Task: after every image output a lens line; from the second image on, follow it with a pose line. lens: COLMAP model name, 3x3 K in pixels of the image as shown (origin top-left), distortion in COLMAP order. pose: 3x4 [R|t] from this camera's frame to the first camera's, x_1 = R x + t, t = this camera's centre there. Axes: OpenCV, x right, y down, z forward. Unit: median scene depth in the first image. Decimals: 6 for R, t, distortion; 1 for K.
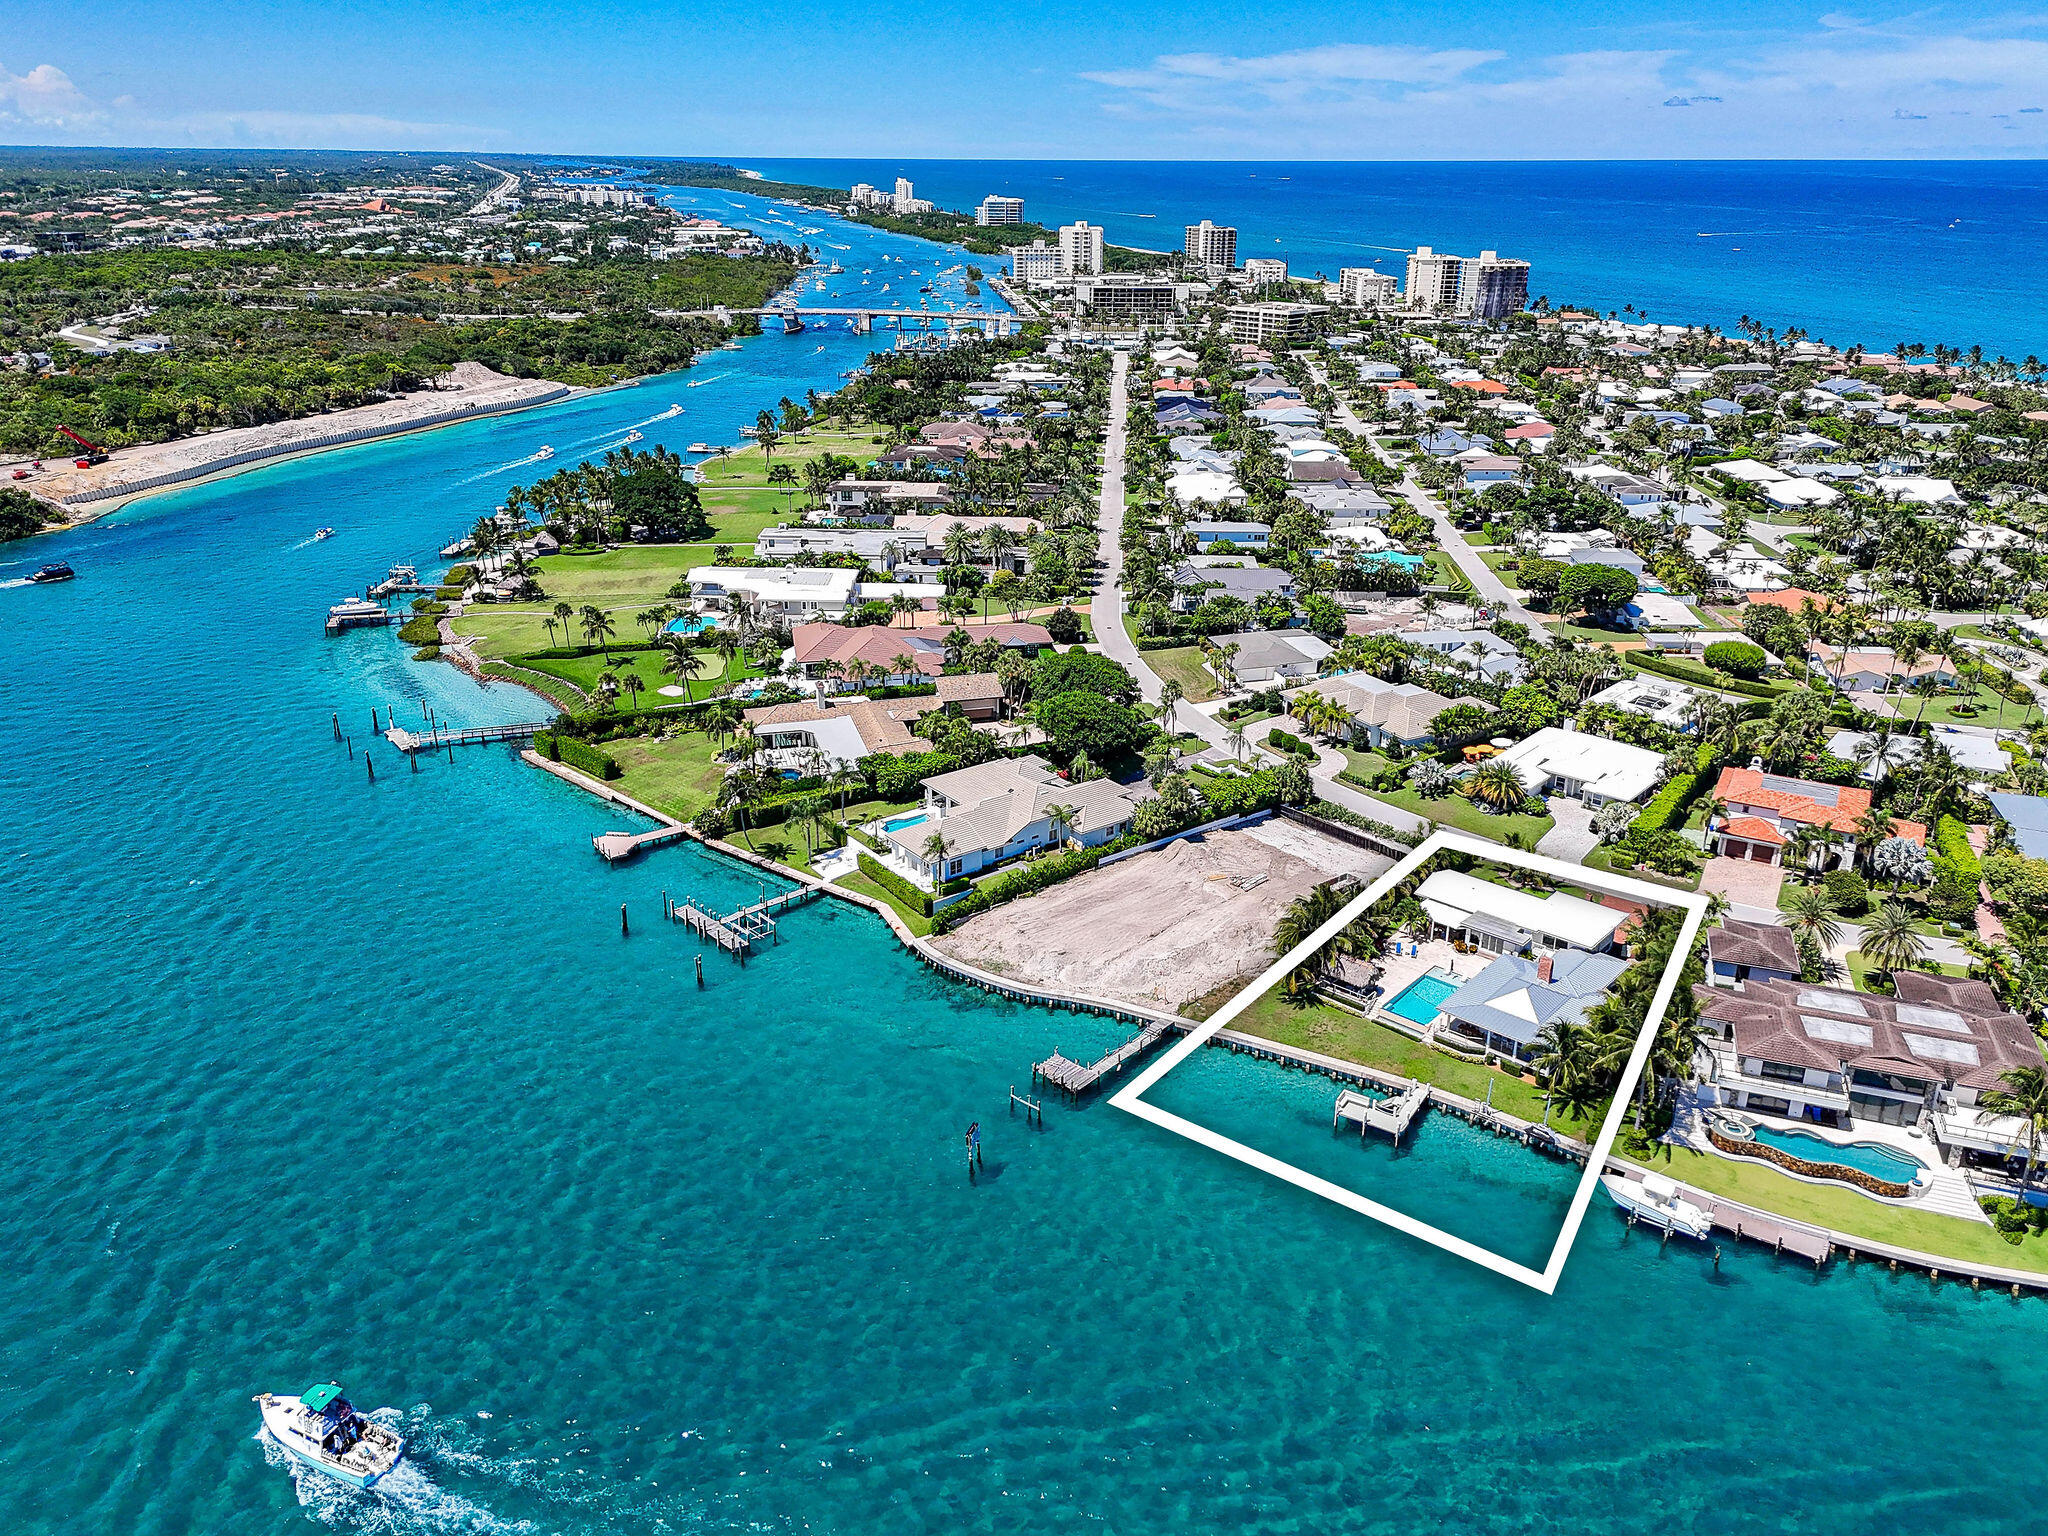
lens RADIAL K [[1507.3, 0, 1029.4], [0, 1507.3, 764.5], [0, 0, 1]] dist [0.072440, -0.060412]
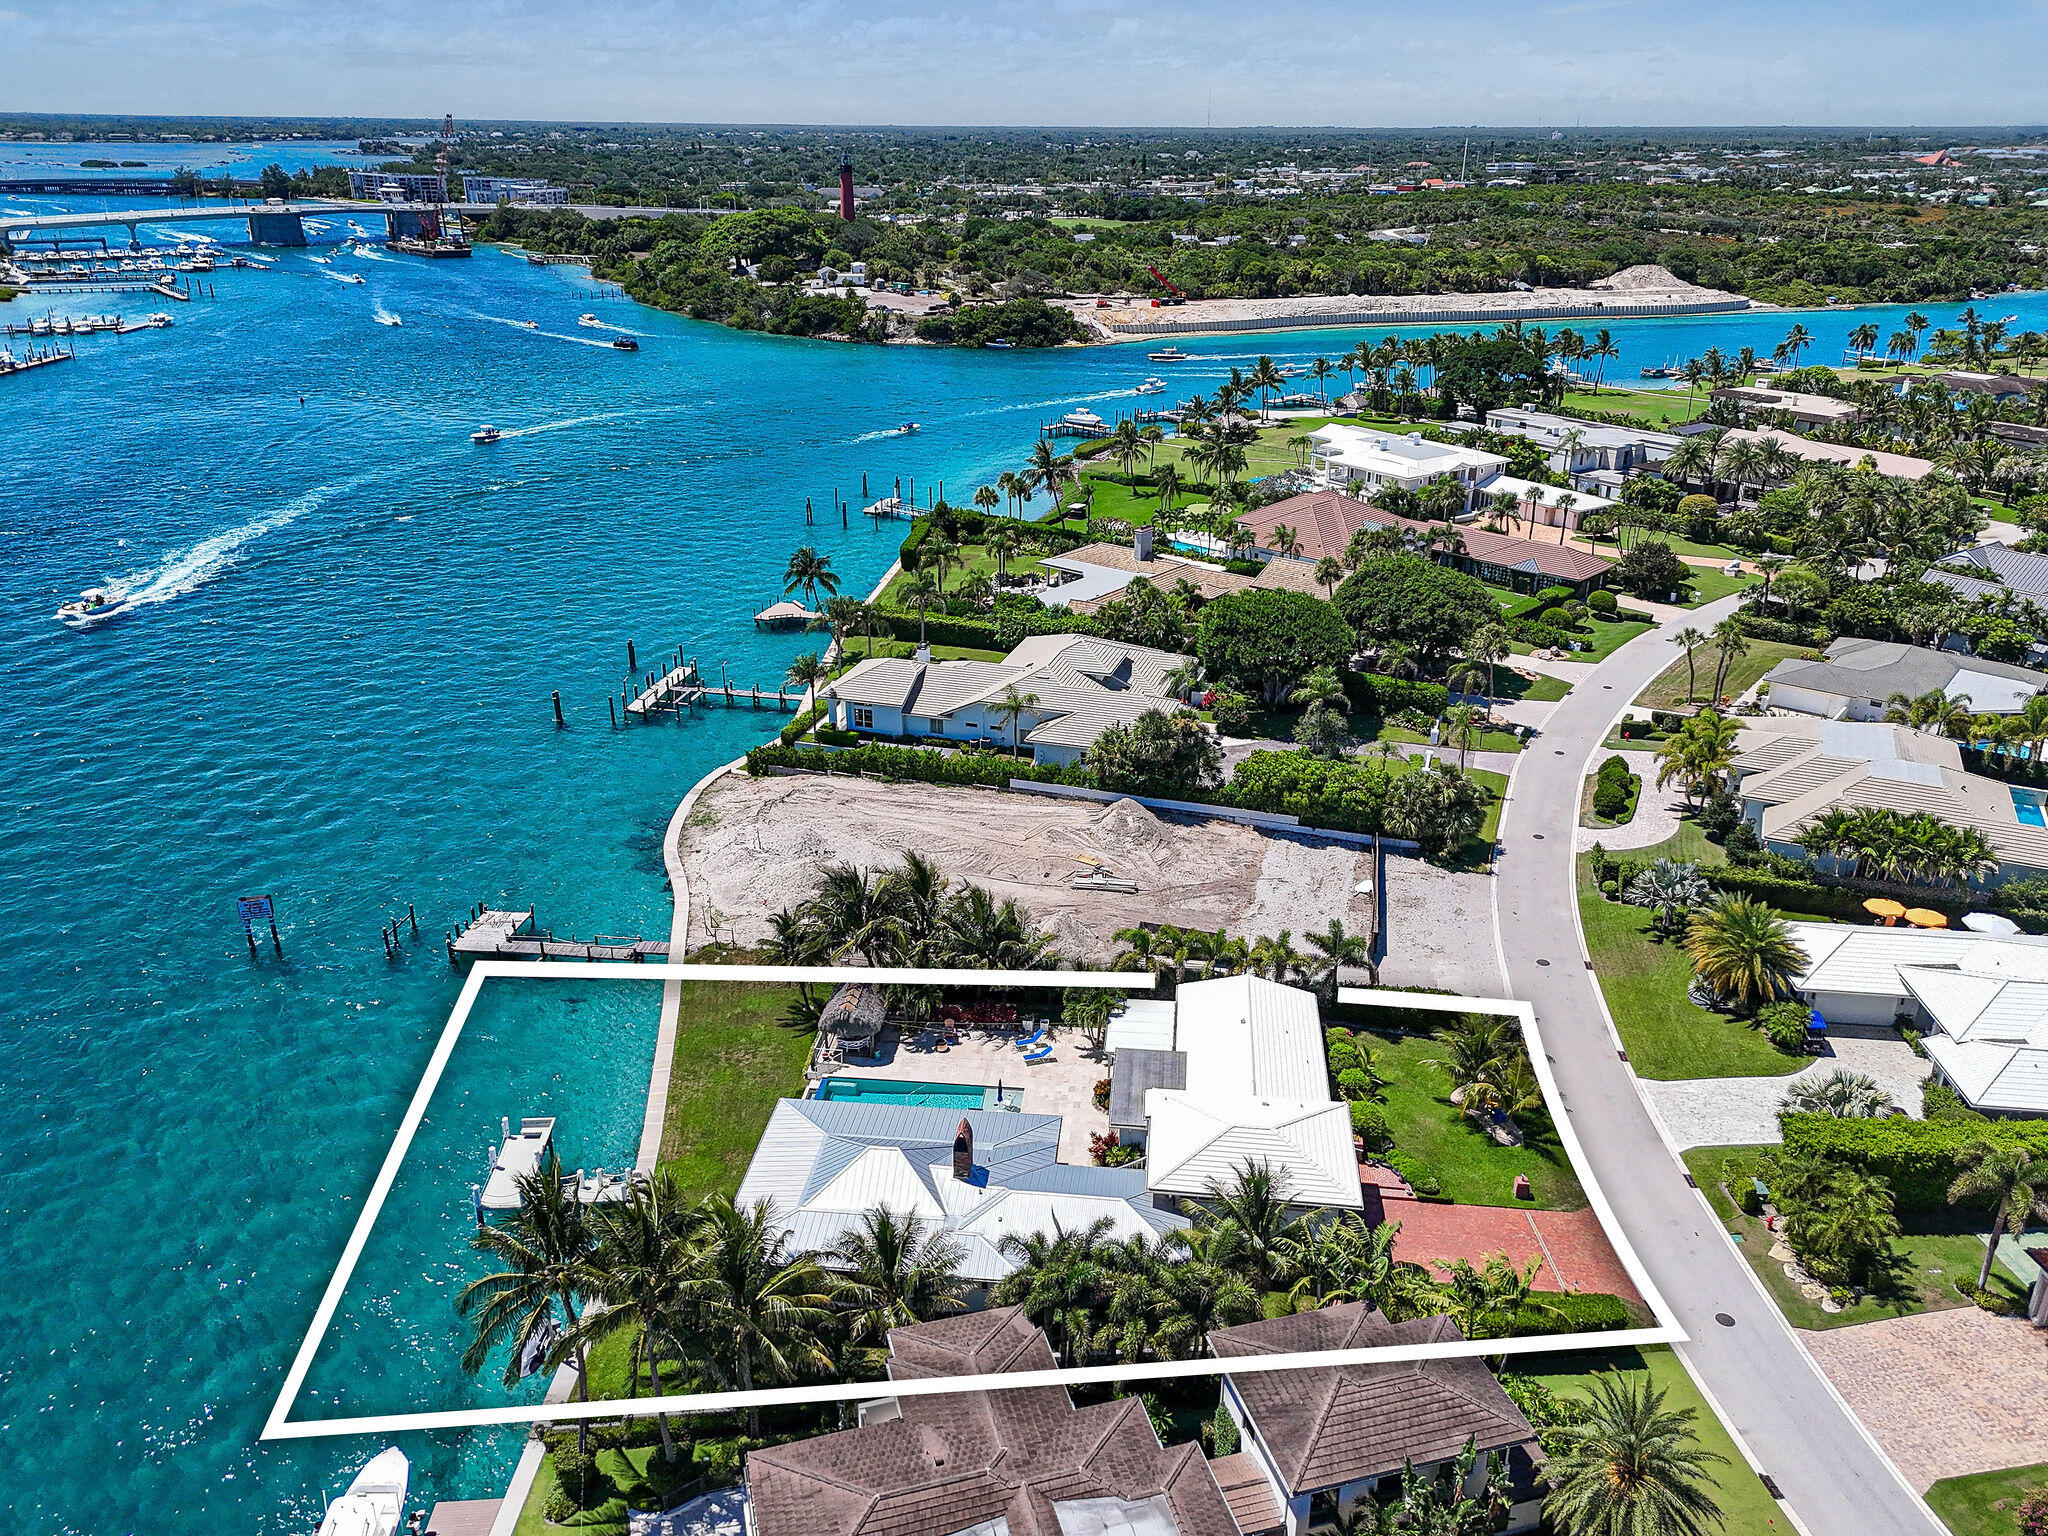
lens RADIAL K [[1507.3, 0, 1025.6], [0, 1507.3, 772.3], [0, 0, 1]] dist [0.072440, -0.060412]
pose [[0.583609, 0.317950, -0.747201, 0.297290], [-0.306152, 0.938408, 0.160189, -0.026848], [0.752111, 0.135269, 0.645004, 0.305905]]
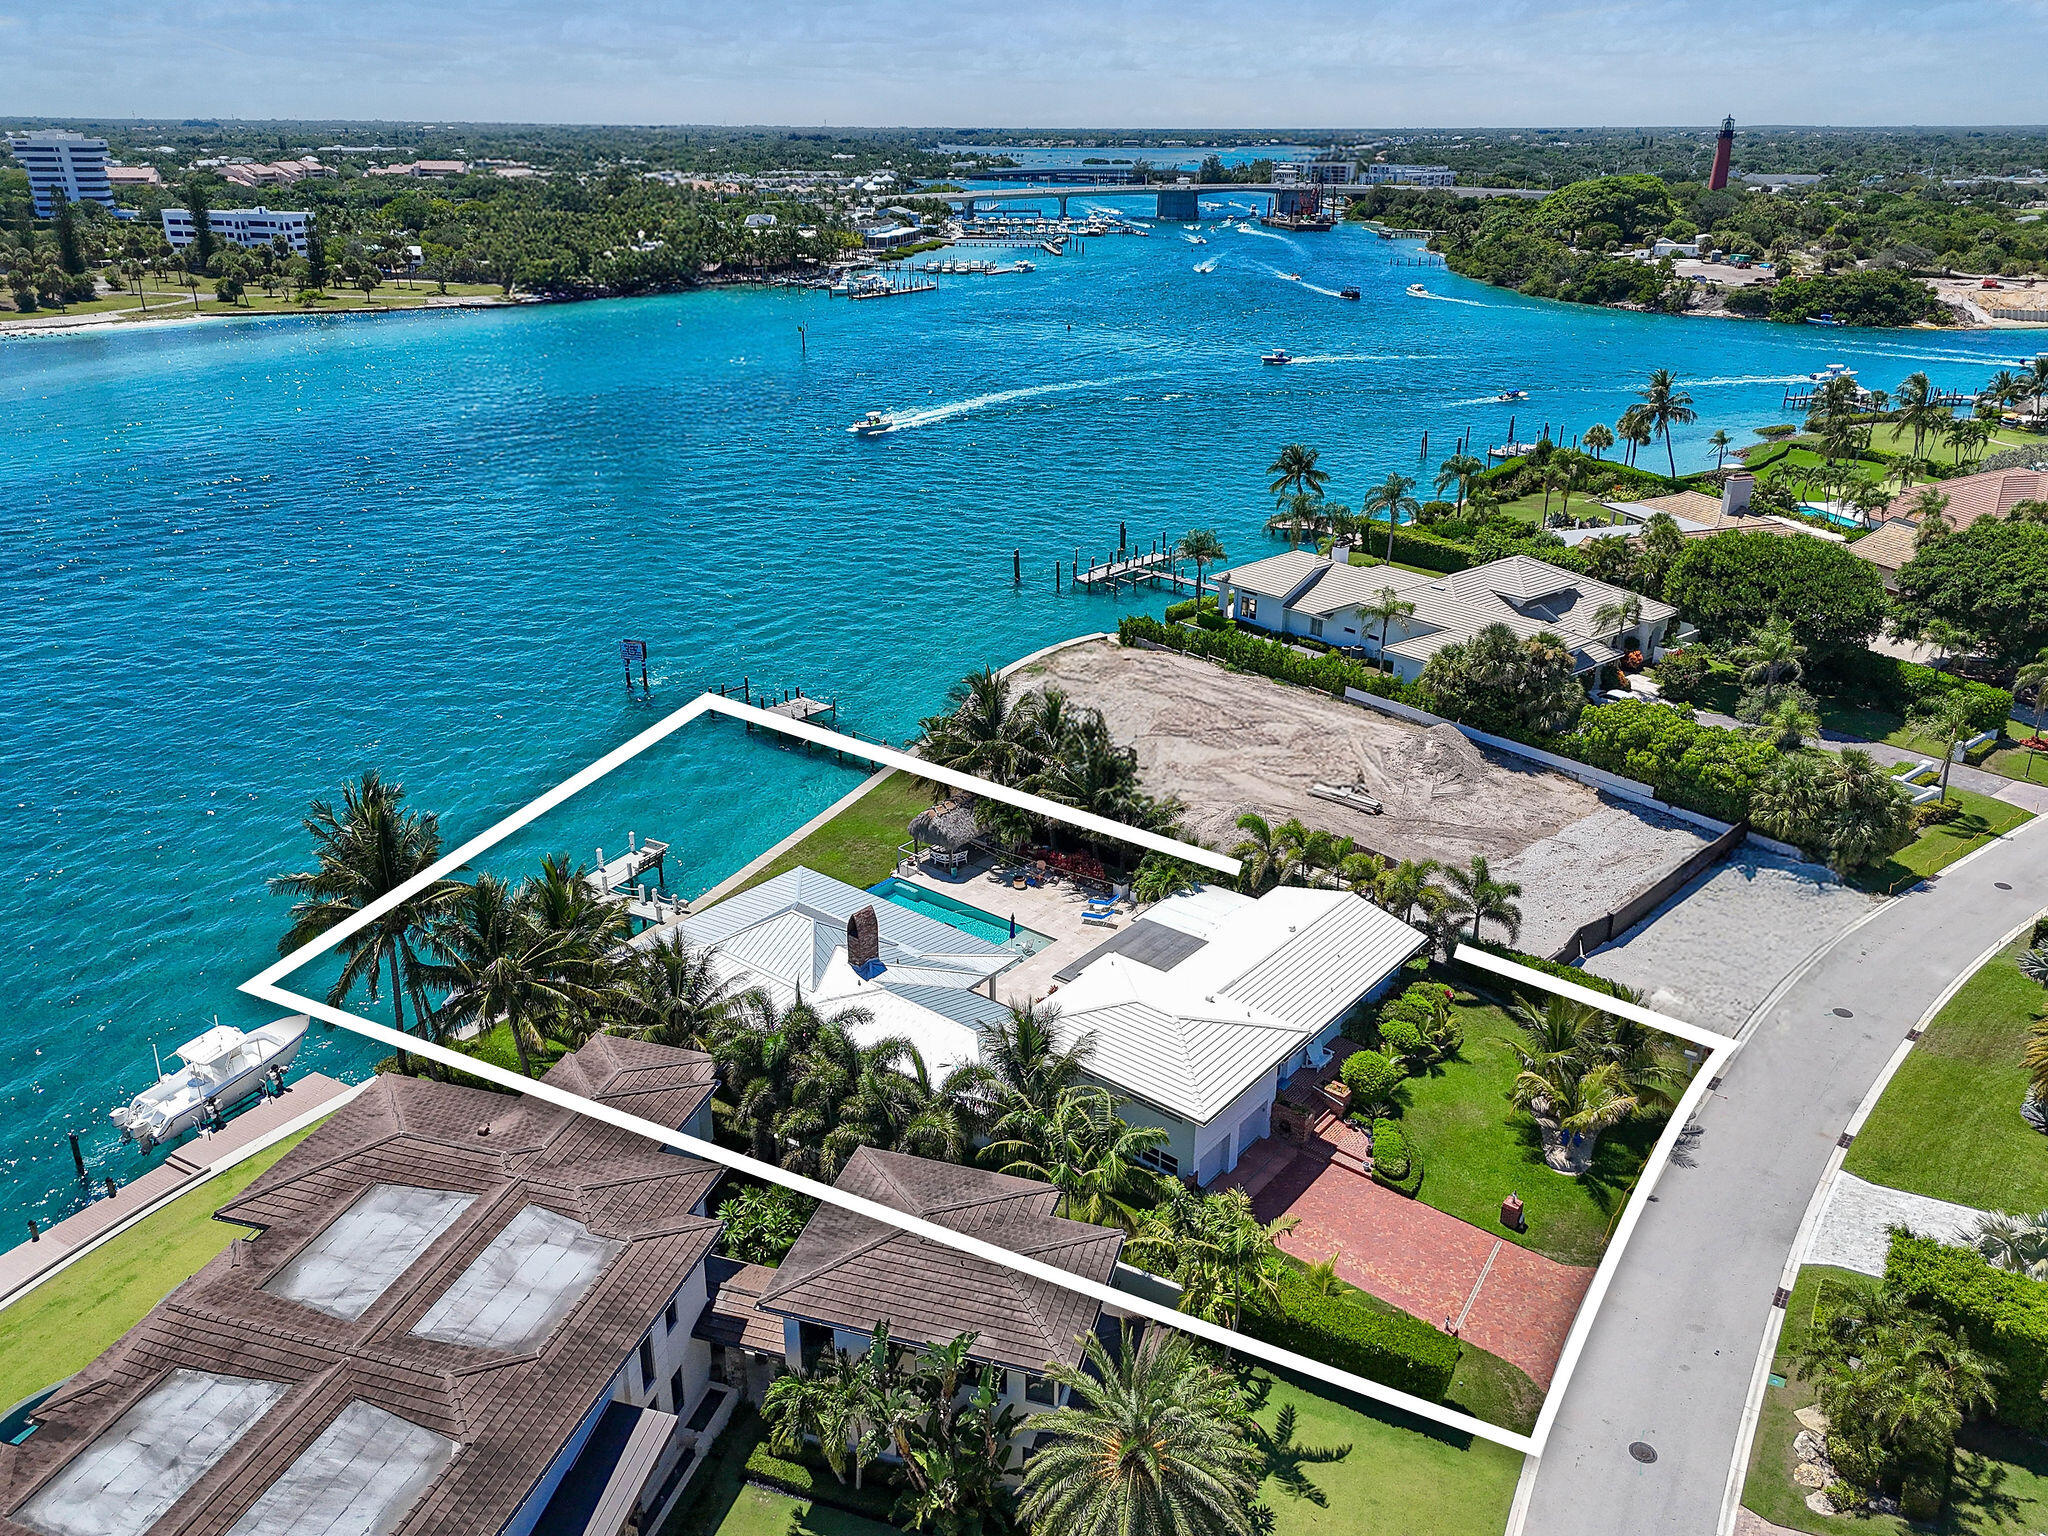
lens RADIAL K [[1507.3, 0, 1016.9], [0, 1507.3, 776.1], [0, 0, 1]] dist [0.072440, -0.060412]
pose [[0.048525, 0.389734, -0.919648, 0.324273], [-0.376799, 0.859846, 0.344509, -0.034018], [0.925023, 0.329805, 0.188575, 0.418030]]
